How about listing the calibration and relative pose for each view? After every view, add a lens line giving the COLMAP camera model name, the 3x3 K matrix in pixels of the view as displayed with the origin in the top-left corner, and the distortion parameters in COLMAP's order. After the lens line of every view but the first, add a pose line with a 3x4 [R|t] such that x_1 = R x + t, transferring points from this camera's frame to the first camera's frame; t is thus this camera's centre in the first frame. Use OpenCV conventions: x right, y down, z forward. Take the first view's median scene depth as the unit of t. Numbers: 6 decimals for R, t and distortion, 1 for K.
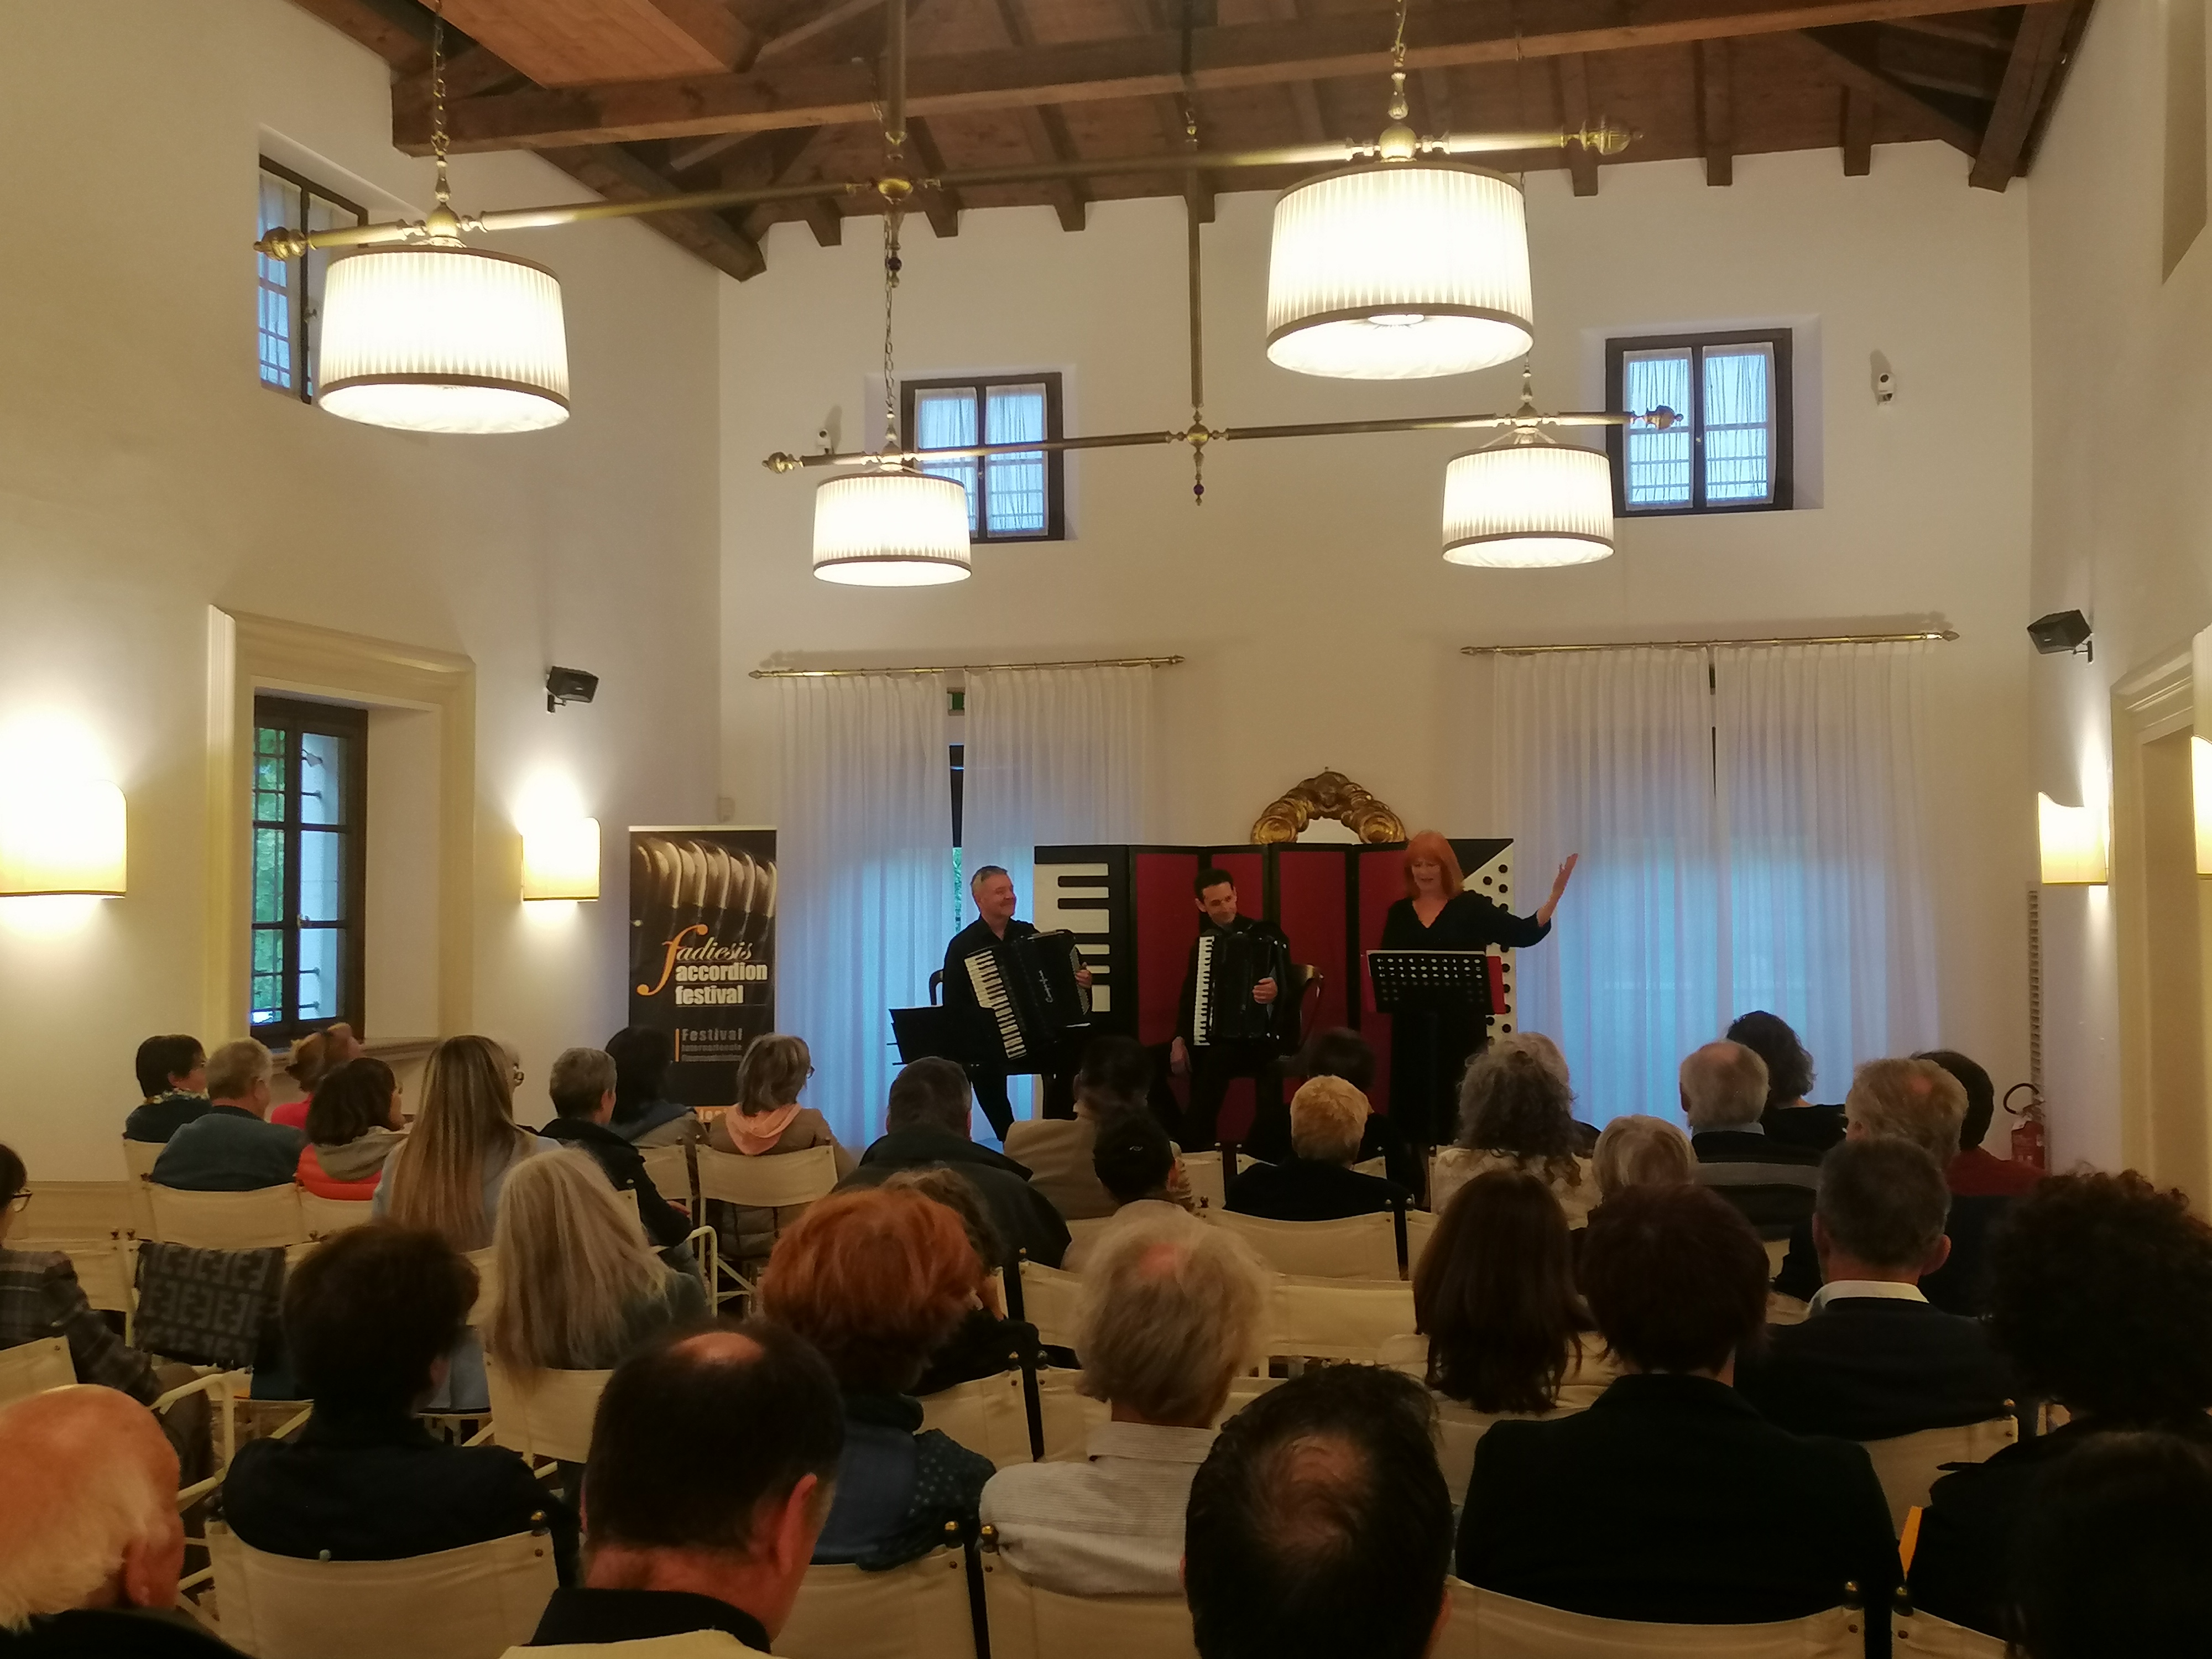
lens RADIAL K [[2507.1, 0, 1227.6], [0, 2507.1, 822.8], [0, 0, 1]] dist [0.080412, -0.031811]
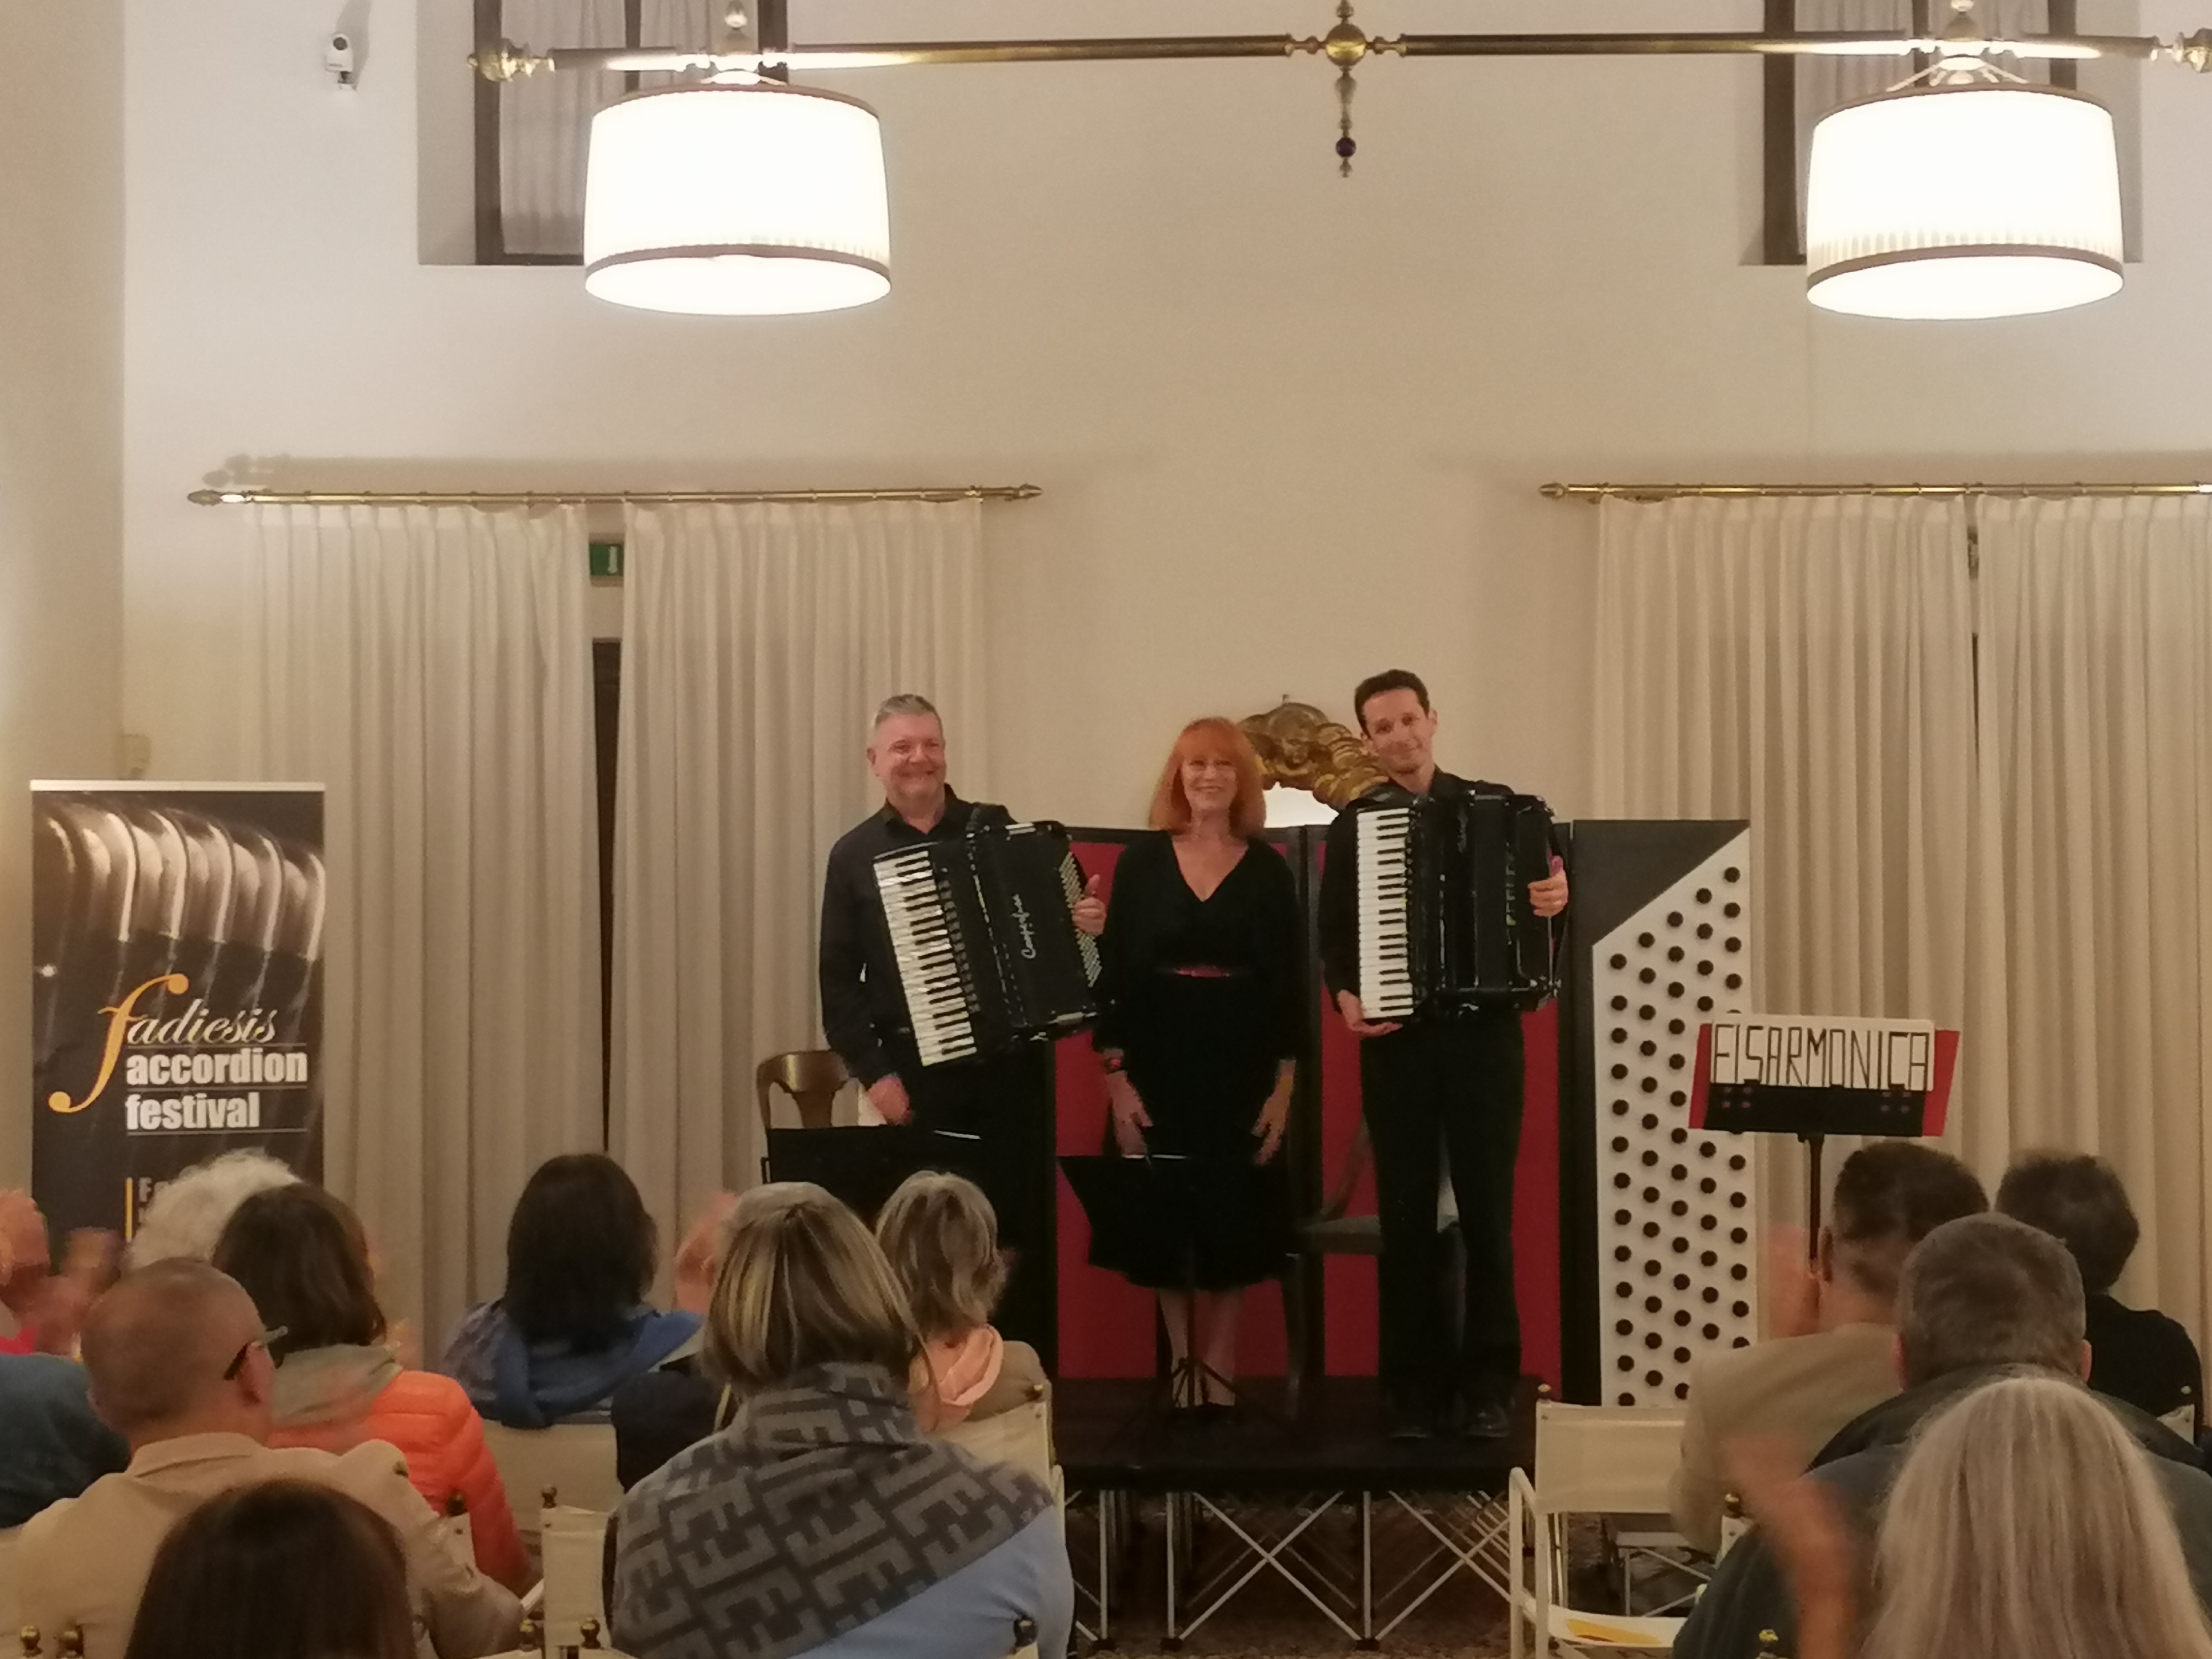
lens RADIAL K [[3999.6, 0, 1106.0], [0, 3999.6, 829.5], [0, 0, 1]] dist [0.048367, 0.235210]
pose [[0.972023, 0.011223, 0.234617, -0.238033], [-0.009840, 0.999927, -0.007066, 0.016301], [-0.234679, 0.004559, 0.972062, 0.176841]]
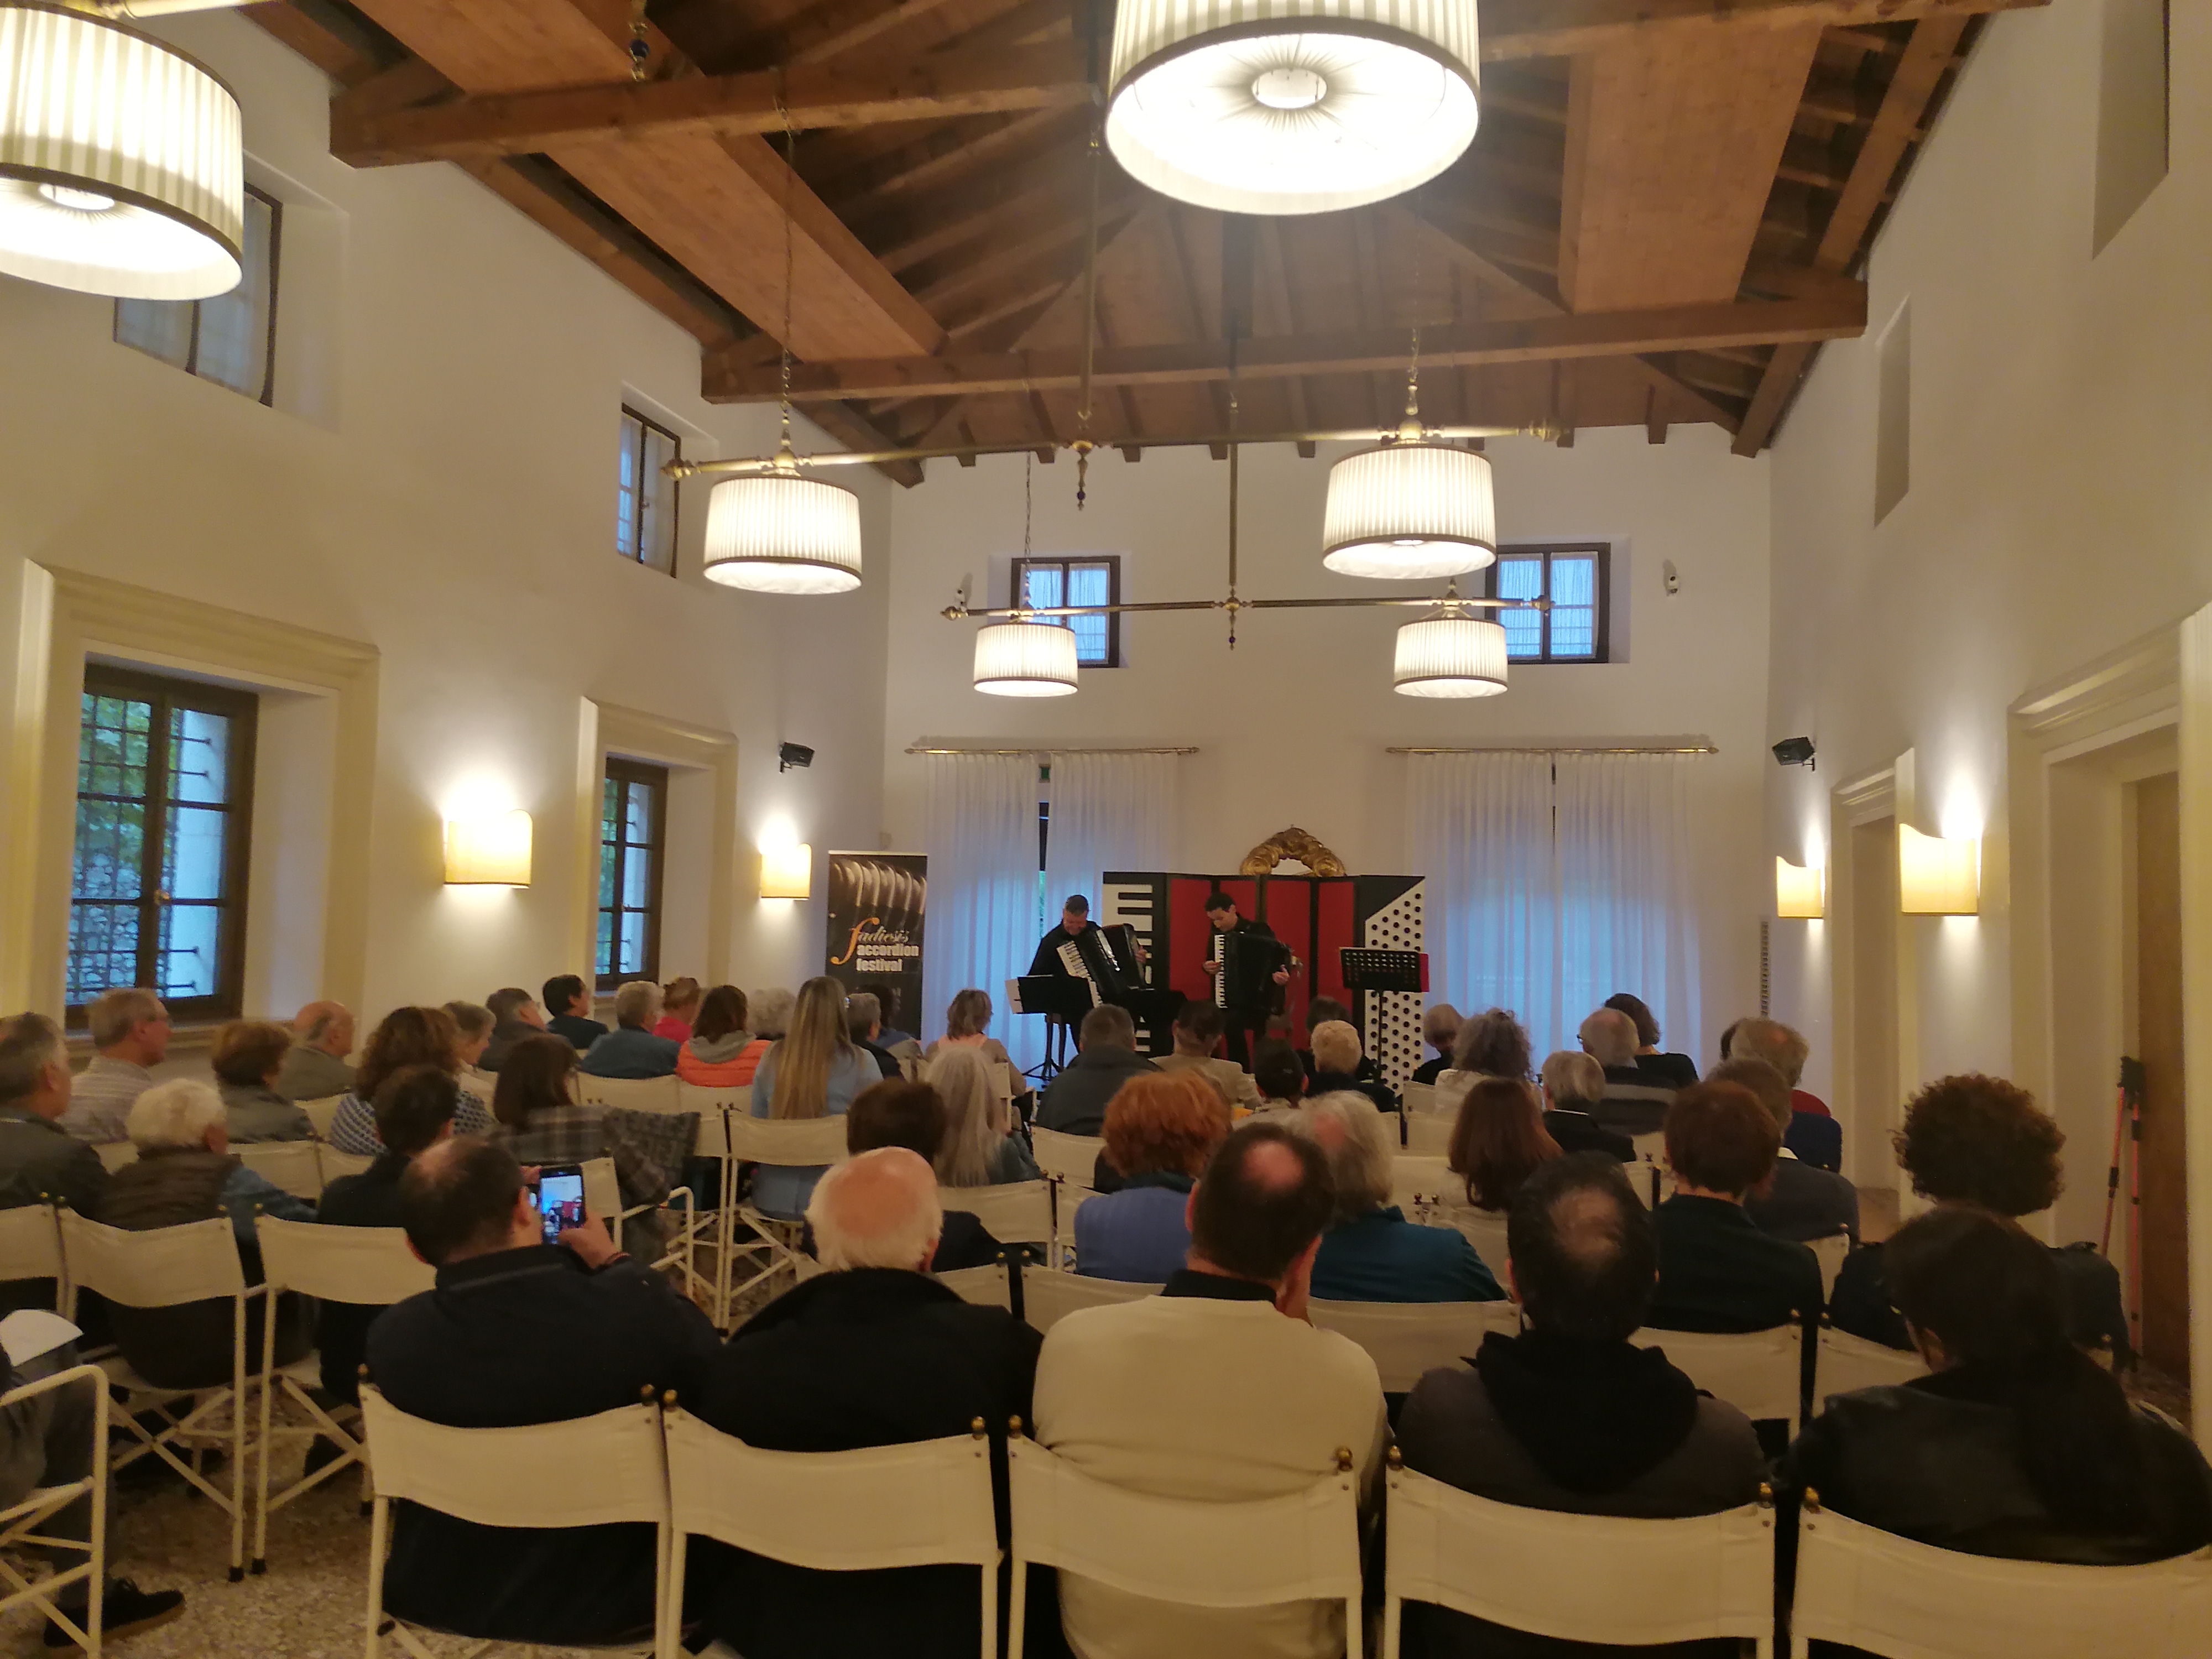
lens RADIAL K [[1772.6, 0, 1164.0], [0, 1772.6, 823.8], [0, 0, 1]] dist [0.065551, -0.000474]
pose [[0.999460, 0.030338, 0.012613, -0.058030], [-0.030070, 0.999329, -0.020894, 0.001745], [-0.013238, 0.020503, 0.999702, -0.062496]]
